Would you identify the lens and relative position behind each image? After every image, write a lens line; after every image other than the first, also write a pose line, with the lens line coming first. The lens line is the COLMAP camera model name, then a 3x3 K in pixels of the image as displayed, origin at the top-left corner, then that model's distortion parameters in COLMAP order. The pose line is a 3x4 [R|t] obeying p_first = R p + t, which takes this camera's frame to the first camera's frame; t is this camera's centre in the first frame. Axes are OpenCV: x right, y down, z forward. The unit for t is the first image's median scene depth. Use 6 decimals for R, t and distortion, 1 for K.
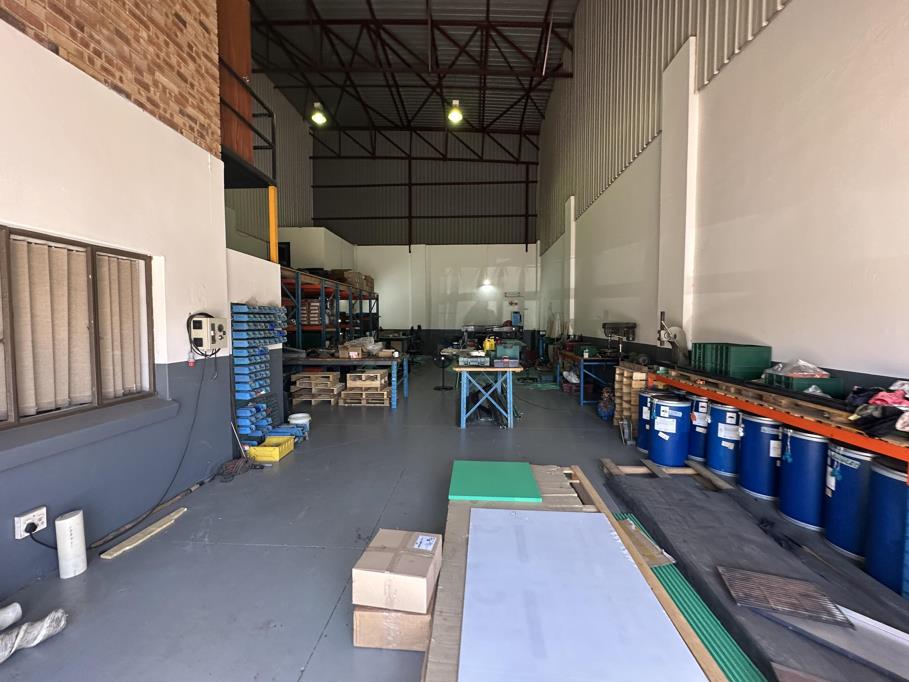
lens RADIAL K [[363.8, 0, 453.8], [0, 363.8, 338.3], [0, 0, 1]] dist [-0.003325, 0.000662]
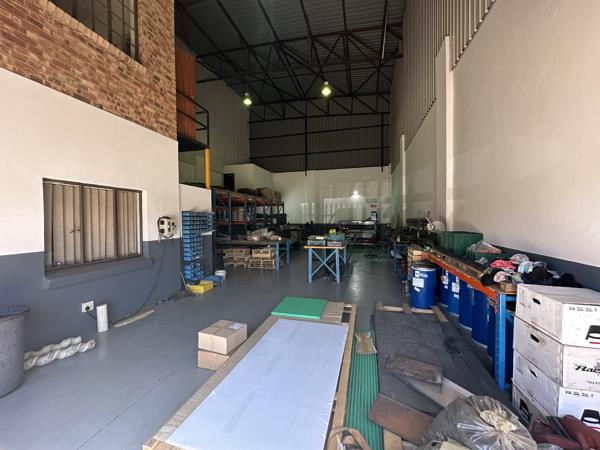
lens RADIAL K [[240.1, 0, 299.6], [0, 240.1, 223.2], [0, 0, 1]] dist [-0.003325, 0.000662]
pose [[0.979274, -0.007144, -0.202414, 0.163656], [0.001878, 0.999655, -0.026197, 0.001902], [0.202531, 0.025274, 0.978950, -0.085776]]
